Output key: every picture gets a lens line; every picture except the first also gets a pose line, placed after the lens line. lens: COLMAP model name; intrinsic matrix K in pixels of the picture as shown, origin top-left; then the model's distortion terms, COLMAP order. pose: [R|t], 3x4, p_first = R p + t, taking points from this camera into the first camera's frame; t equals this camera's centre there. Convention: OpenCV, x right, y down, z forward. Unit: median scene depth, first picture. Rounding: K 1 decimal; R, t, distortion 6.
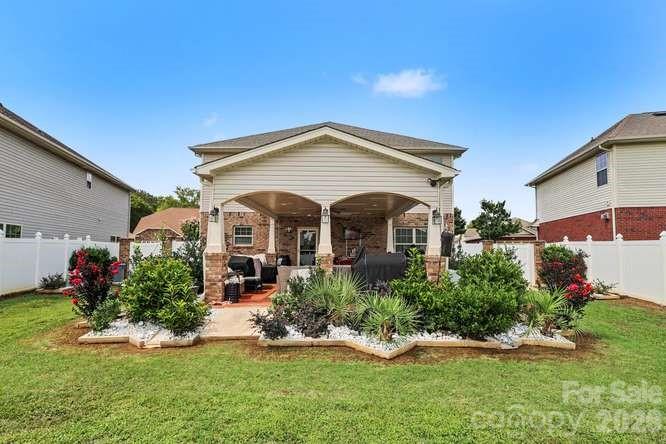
lens RADIAL K [[320.5, 0, 336.7], [0, 320.5, 227.1], [0, 0, 1]] dist [-0.002458, 0.000890]
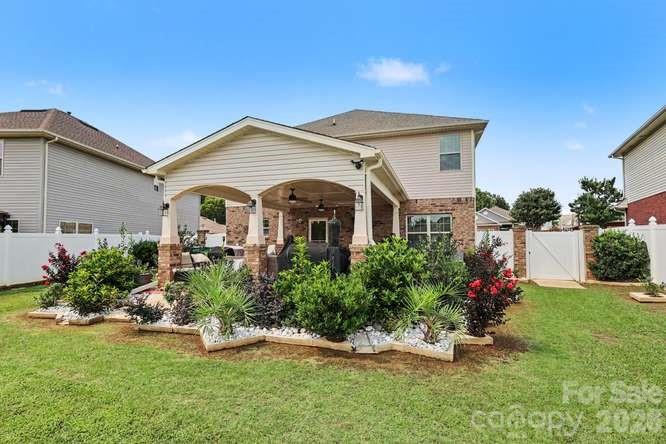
lens RADIAL K [[320.5, 0, 334.4], [0, 320.5, 218.5], [0, 0, 1]] dist [-0.002458, 0.000890]
pose [[0.956112, -0.030940, -0.291362, 0.344694], [0.031138, 0.999507, -0.003958, 0.010575], [0.291341, -0.005288, 0.956605, 0.077145]]
